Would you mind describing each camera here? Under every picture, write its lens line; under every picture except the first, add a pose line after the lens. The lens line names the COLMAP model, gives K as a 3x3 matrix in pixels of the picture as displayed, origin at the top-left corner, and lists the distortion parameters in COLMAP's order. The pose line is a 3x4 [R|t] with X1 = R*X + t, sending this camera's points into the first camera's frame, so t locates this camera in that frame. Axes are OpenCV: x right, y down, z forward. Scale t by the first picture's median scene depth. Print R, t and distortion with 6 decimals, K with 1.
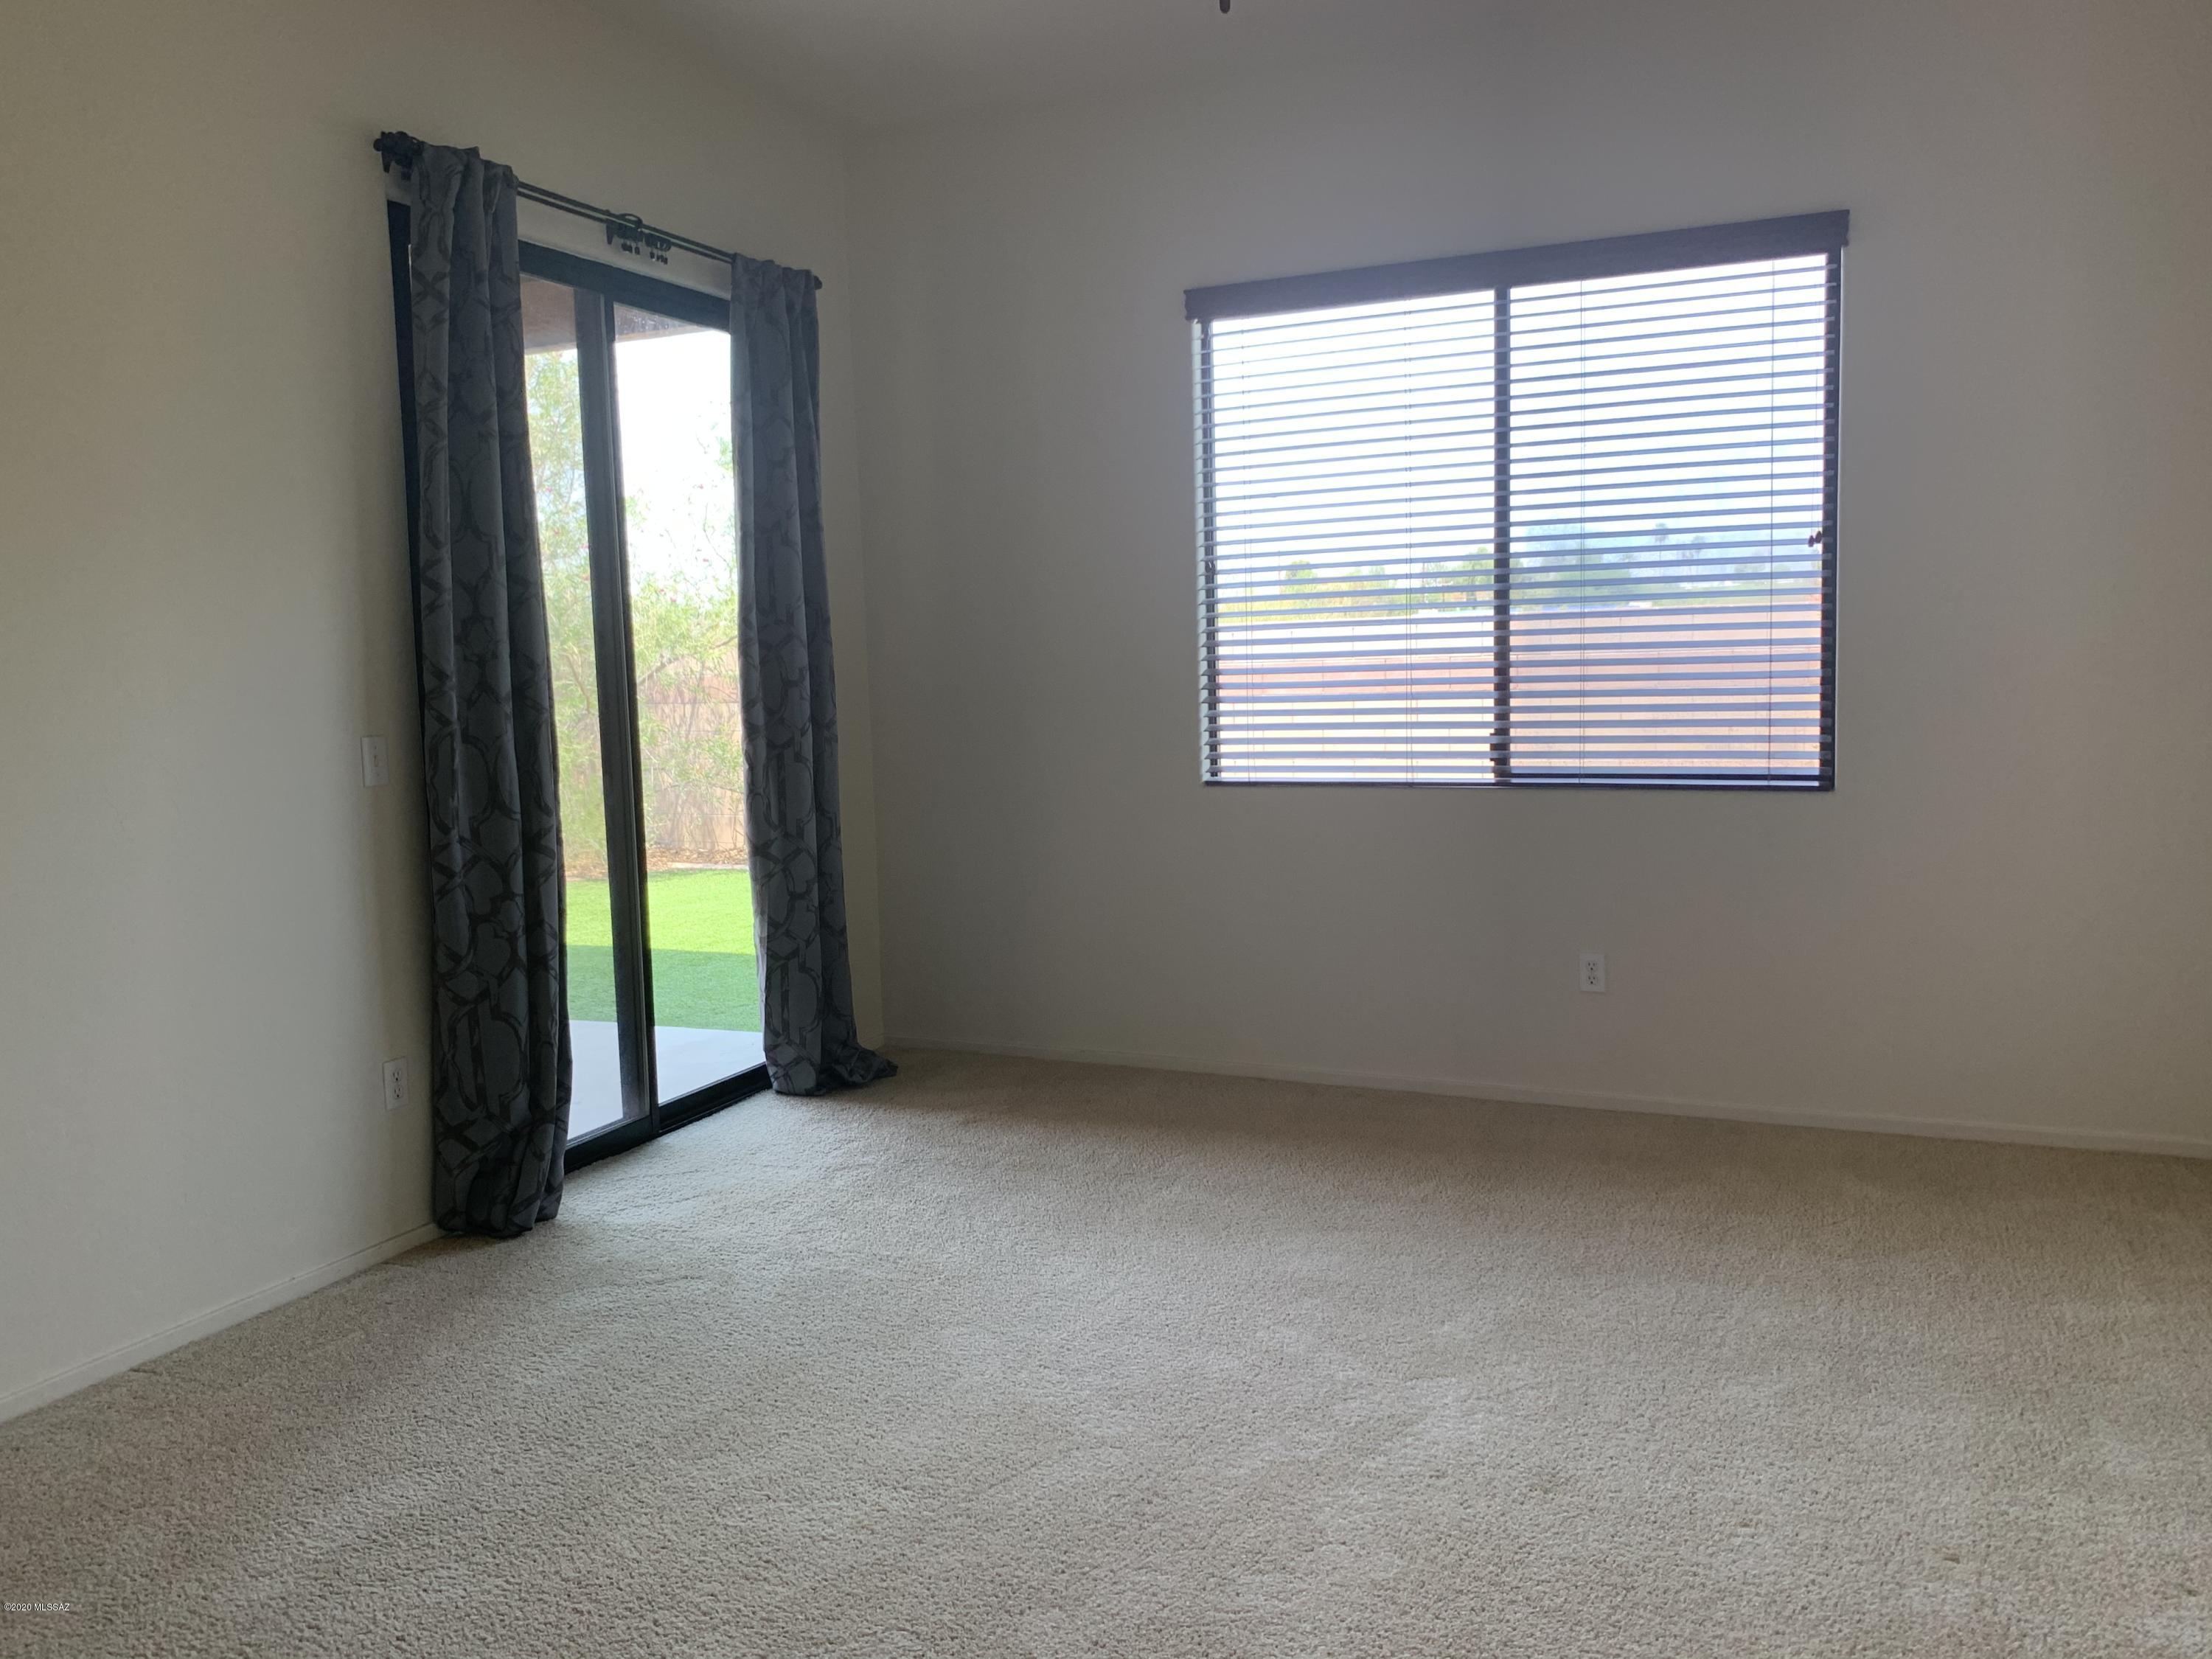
lens RADIAL K [[1678.7, 0, 1087.7], [0, 1678.7, 831.5], [0, 0, 1]] dist [0.059789, -0.081255]
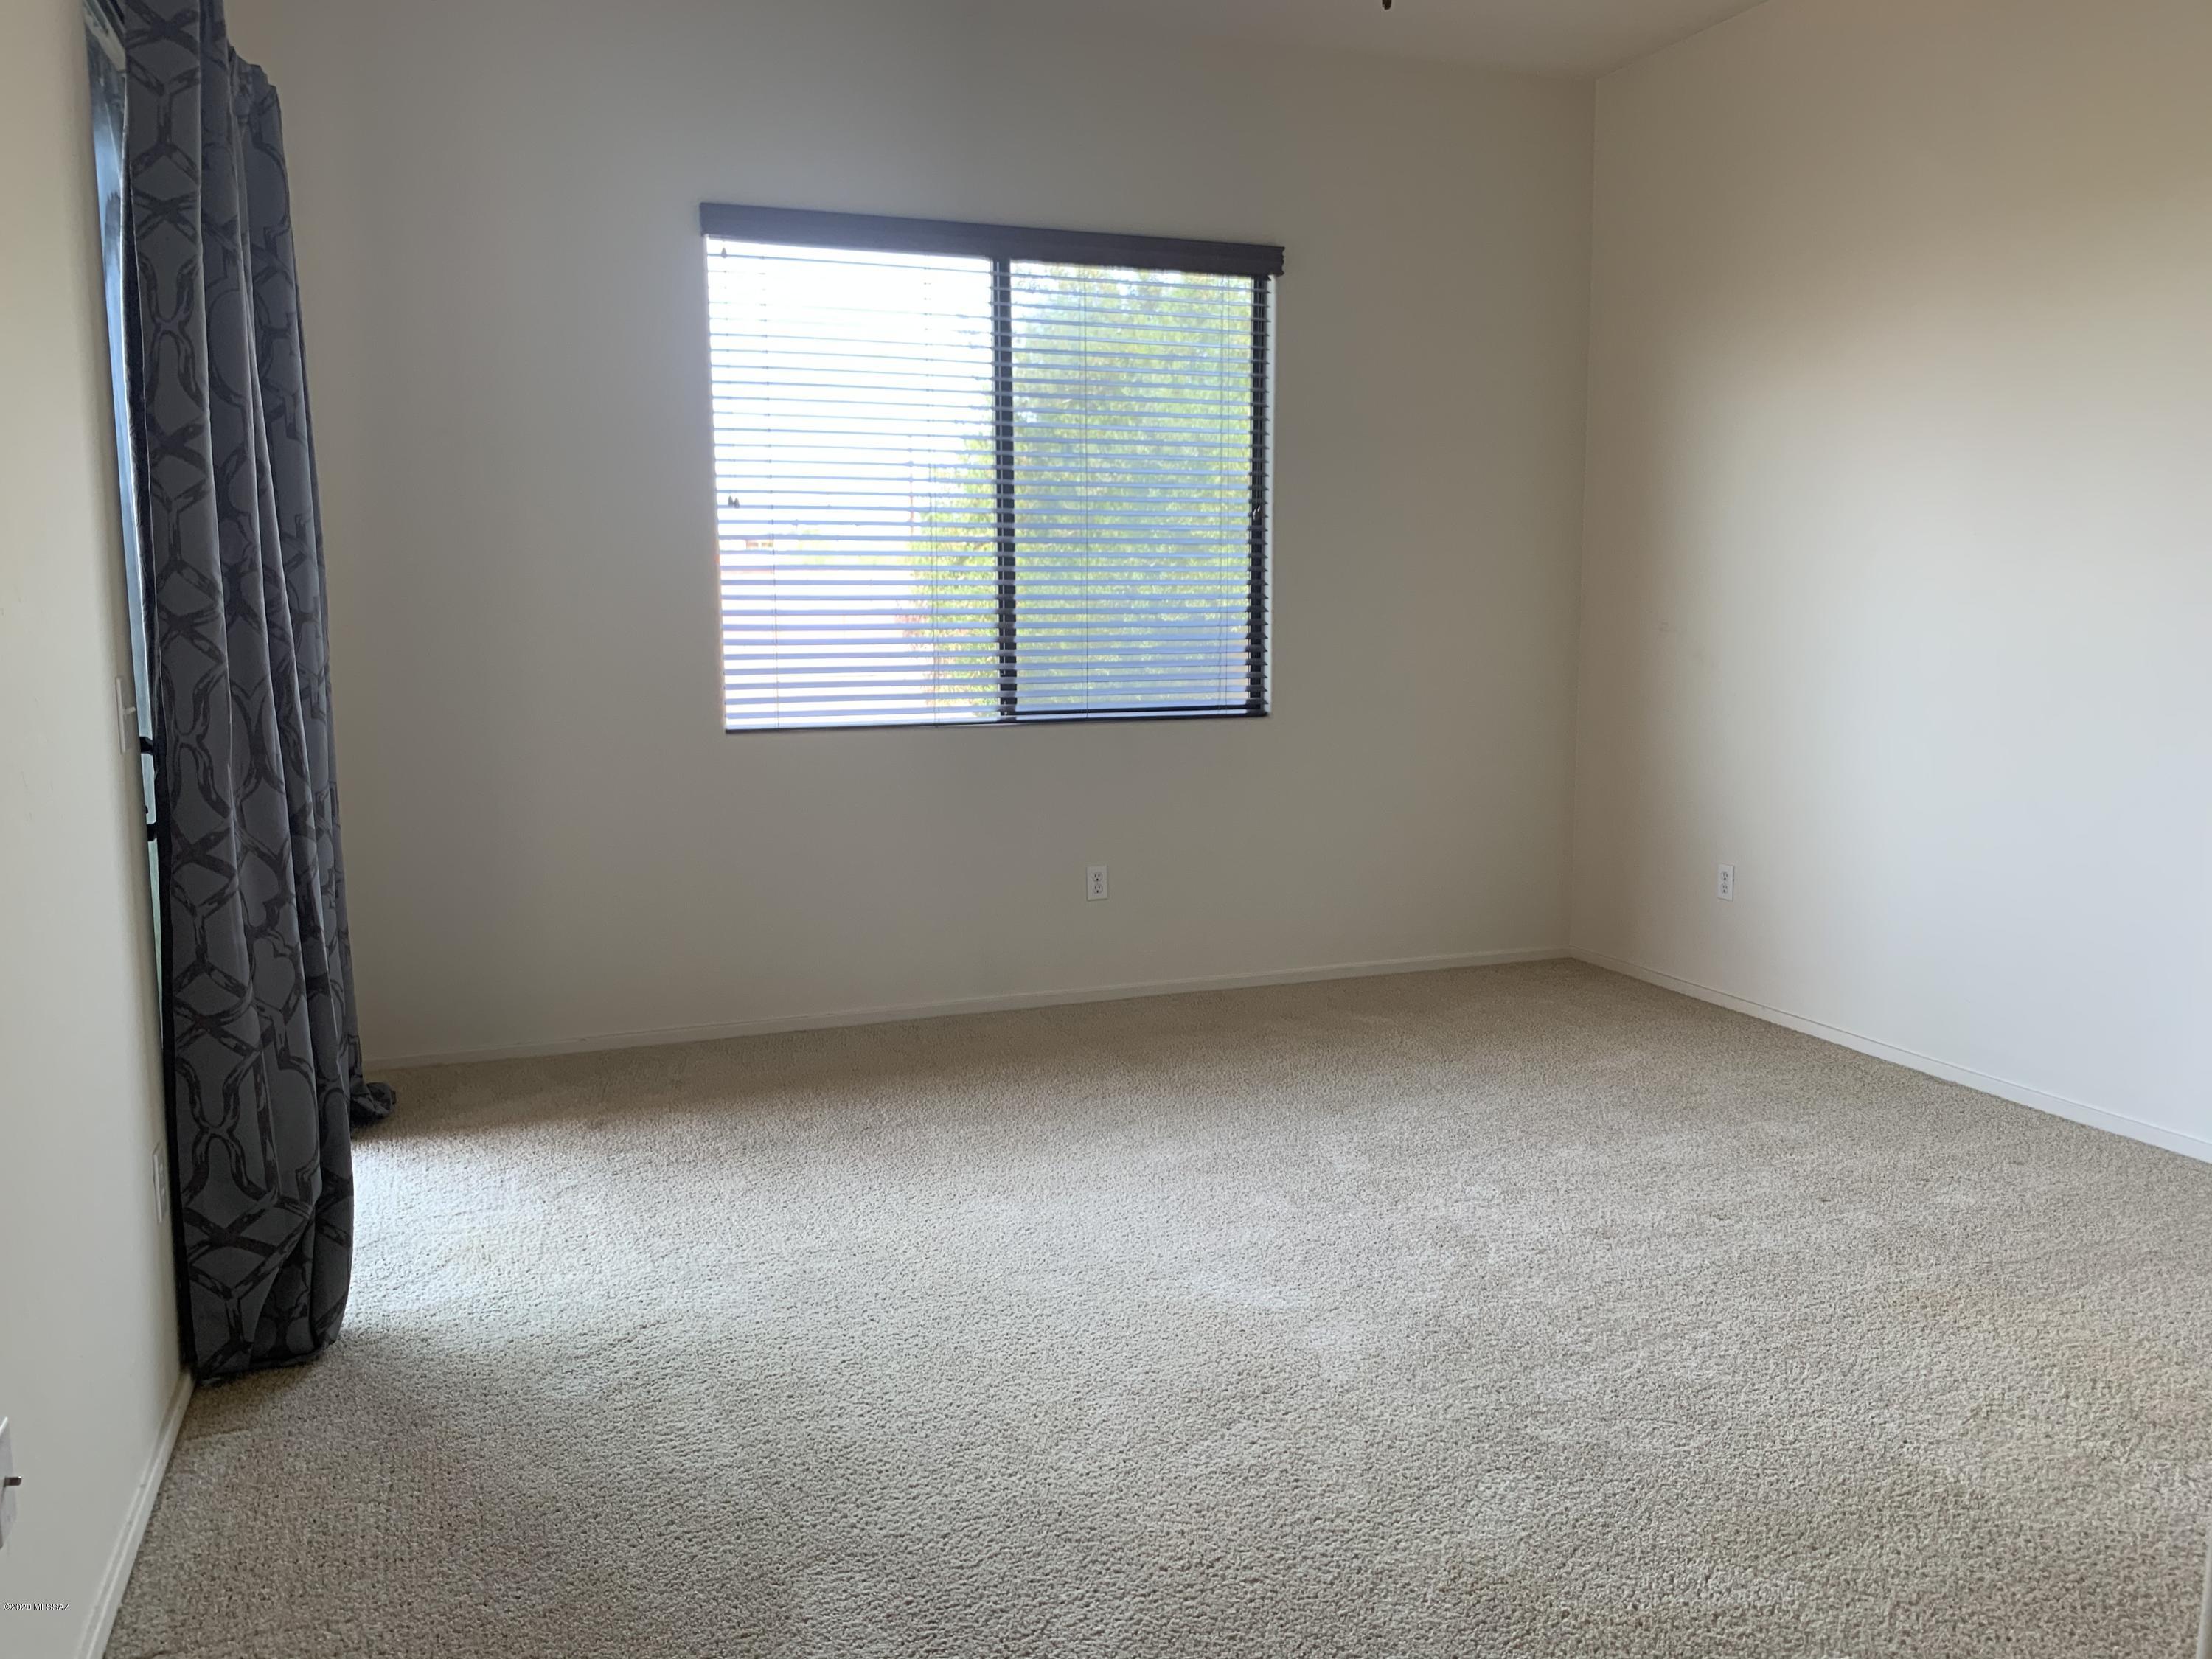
lens RADIAL K [[1678.7, 0, 1110.6], [0, 1678.7, 825.9], [0, 0, 1]] dist [0.059789, -0.081255]
pose [[0.712885, -0.072214, 0.697553, -0.500724], [0.061954, 0.997280, 0.039927, 0.000101], [-0.698539, 0.014753, 0.715420, 0.192207]]
